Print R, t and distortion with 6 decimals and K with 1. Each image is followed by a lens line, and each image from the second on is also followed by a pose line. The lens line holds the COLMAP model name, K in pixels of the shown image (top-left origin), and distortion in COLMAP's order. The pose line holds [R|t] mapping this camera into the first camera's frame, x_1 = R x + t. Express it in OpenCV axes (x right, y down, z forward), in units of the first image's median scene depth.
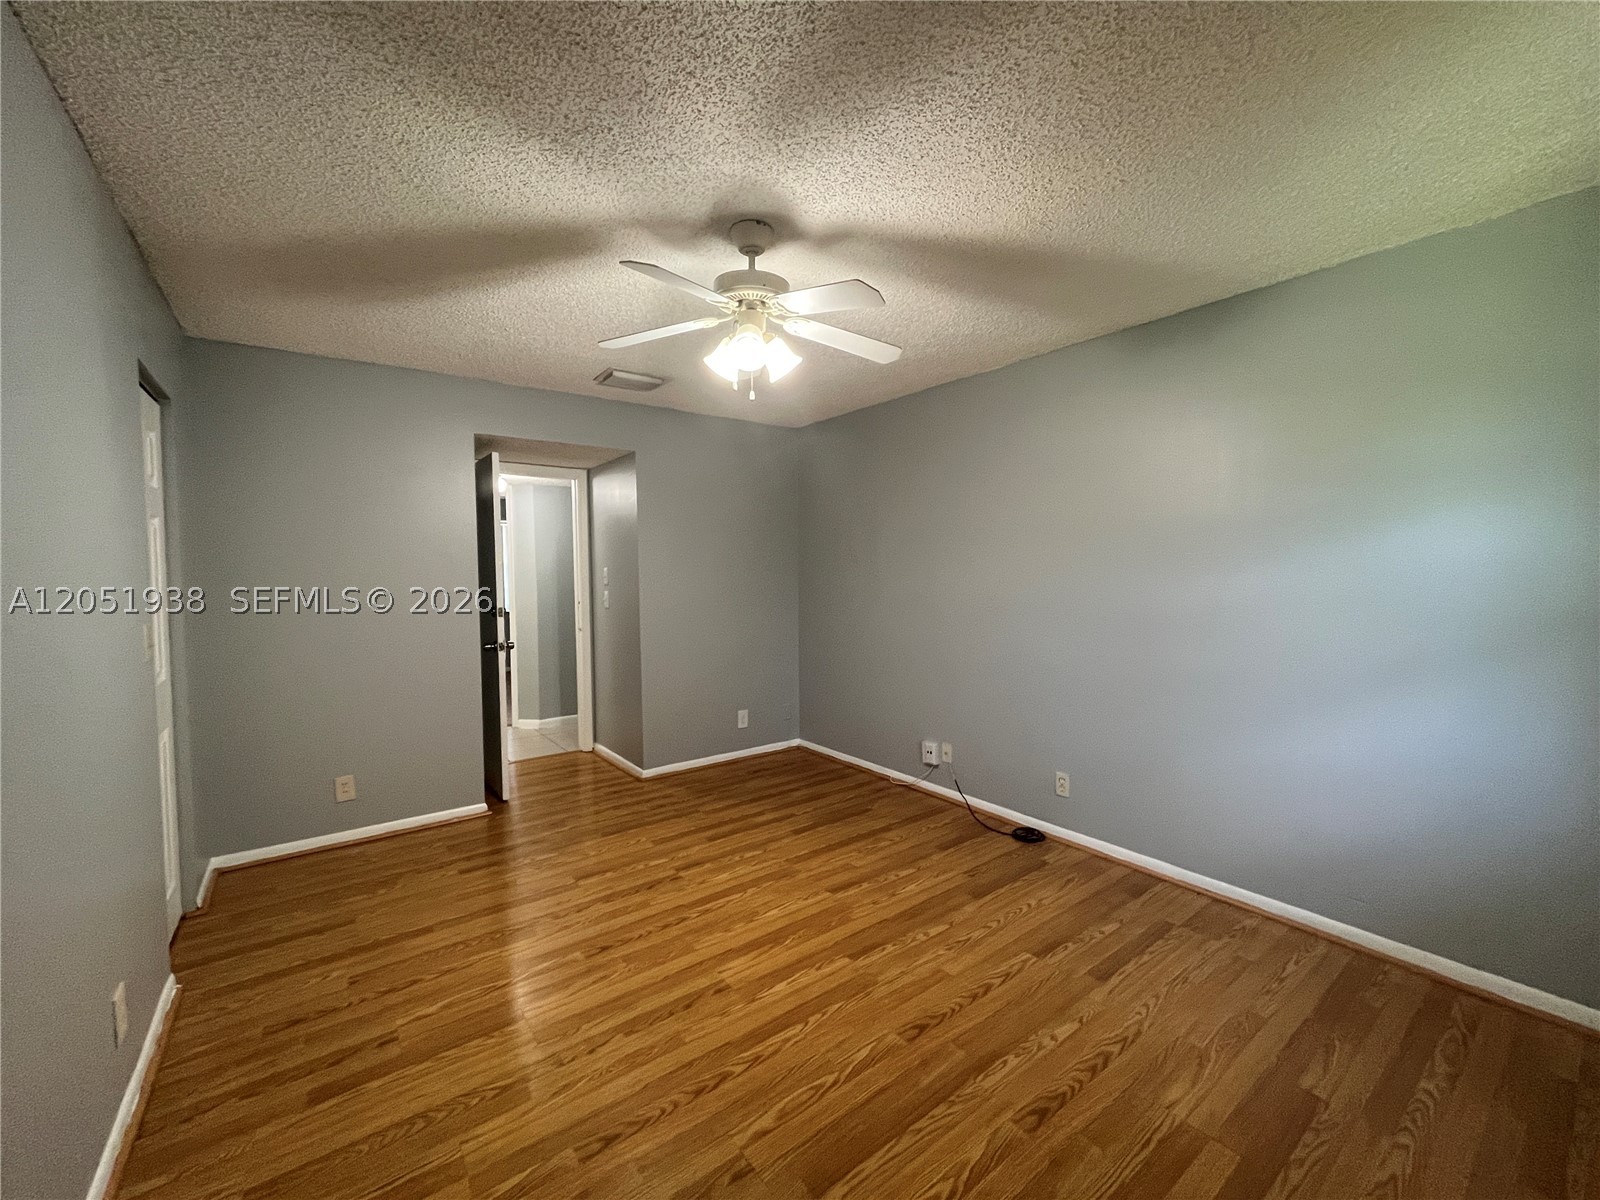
lens RADIAL K [[651.7, 0, 800.0], [0, 651.7, 600.0], [0, 0, 1]] dist [-0.003020, -0.000798]
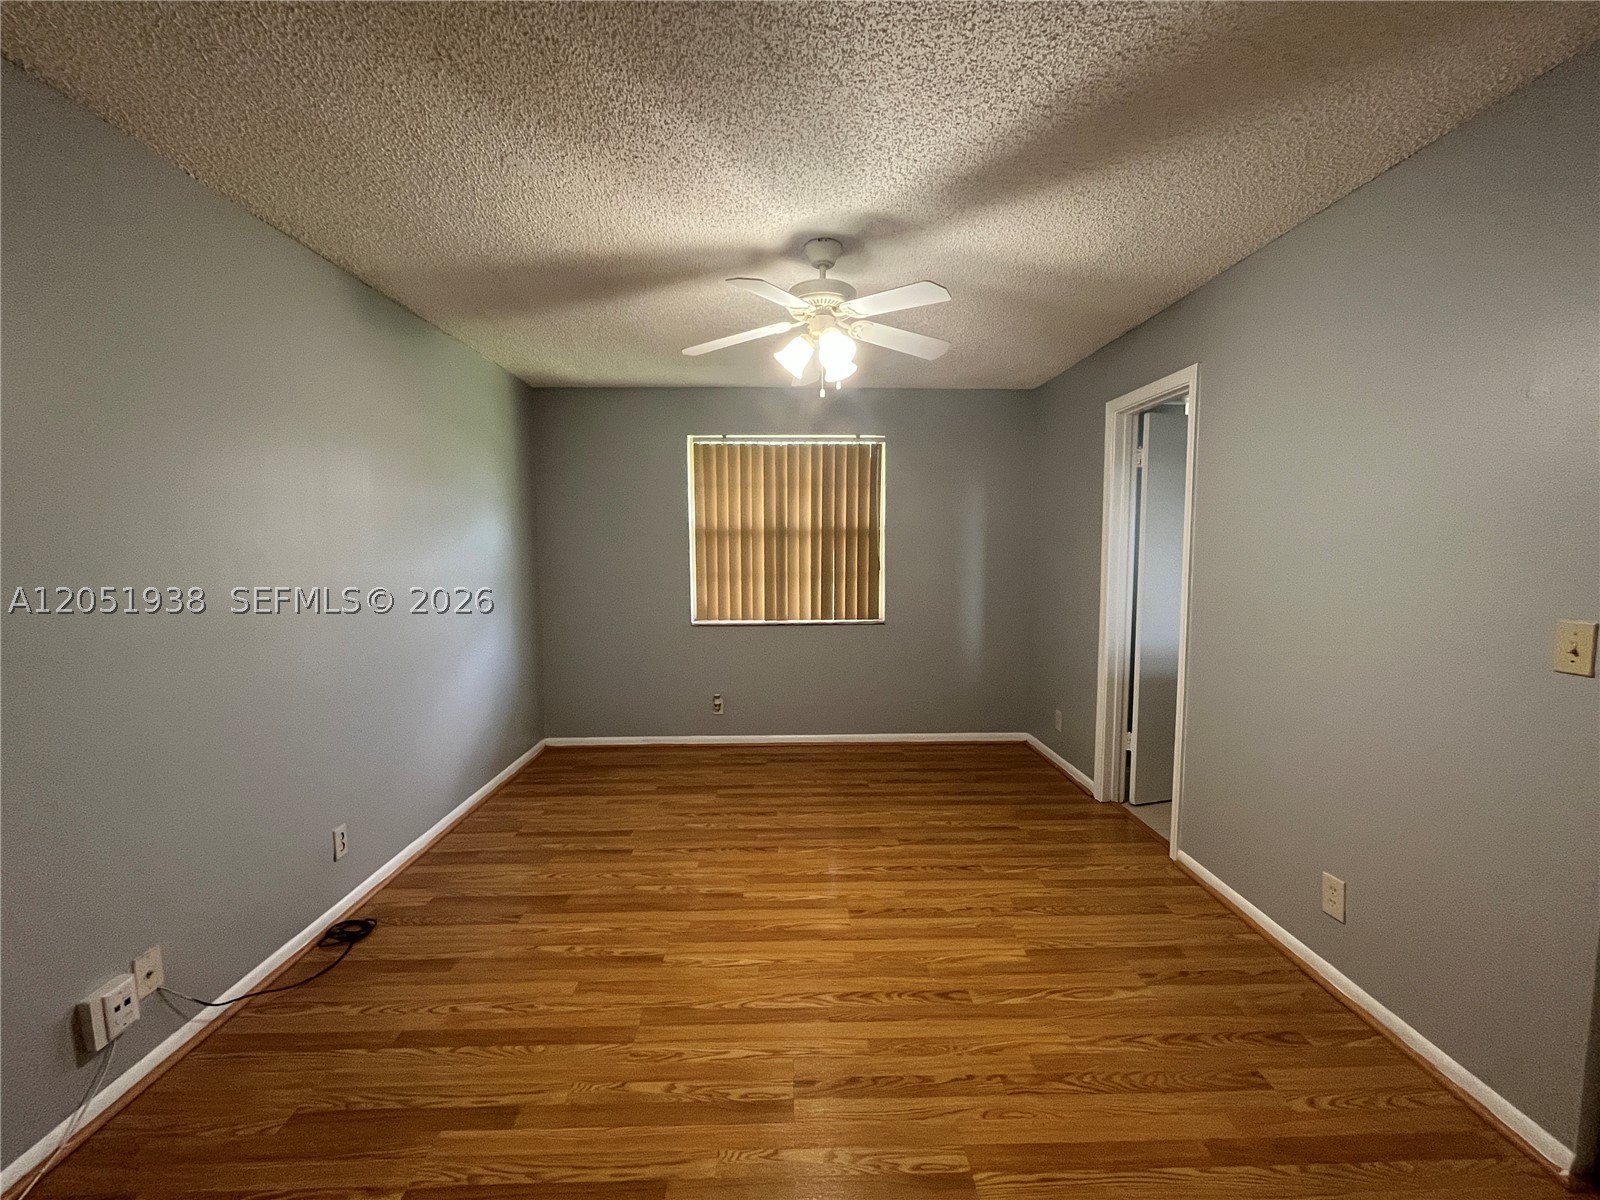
lens RADIAL K [[651.7, 0, 800.0], [0, 651.7, 600.0], [0, 0, 1]] dist [-0.003020, -0.000798]
pose [[-0.815176, -0.038217, 0.577951, -0.664221], [0.036733, 0.992401, 0.117433, -0.090195], [-0.578047, 0.116959, -0.807578, 1.865900]]
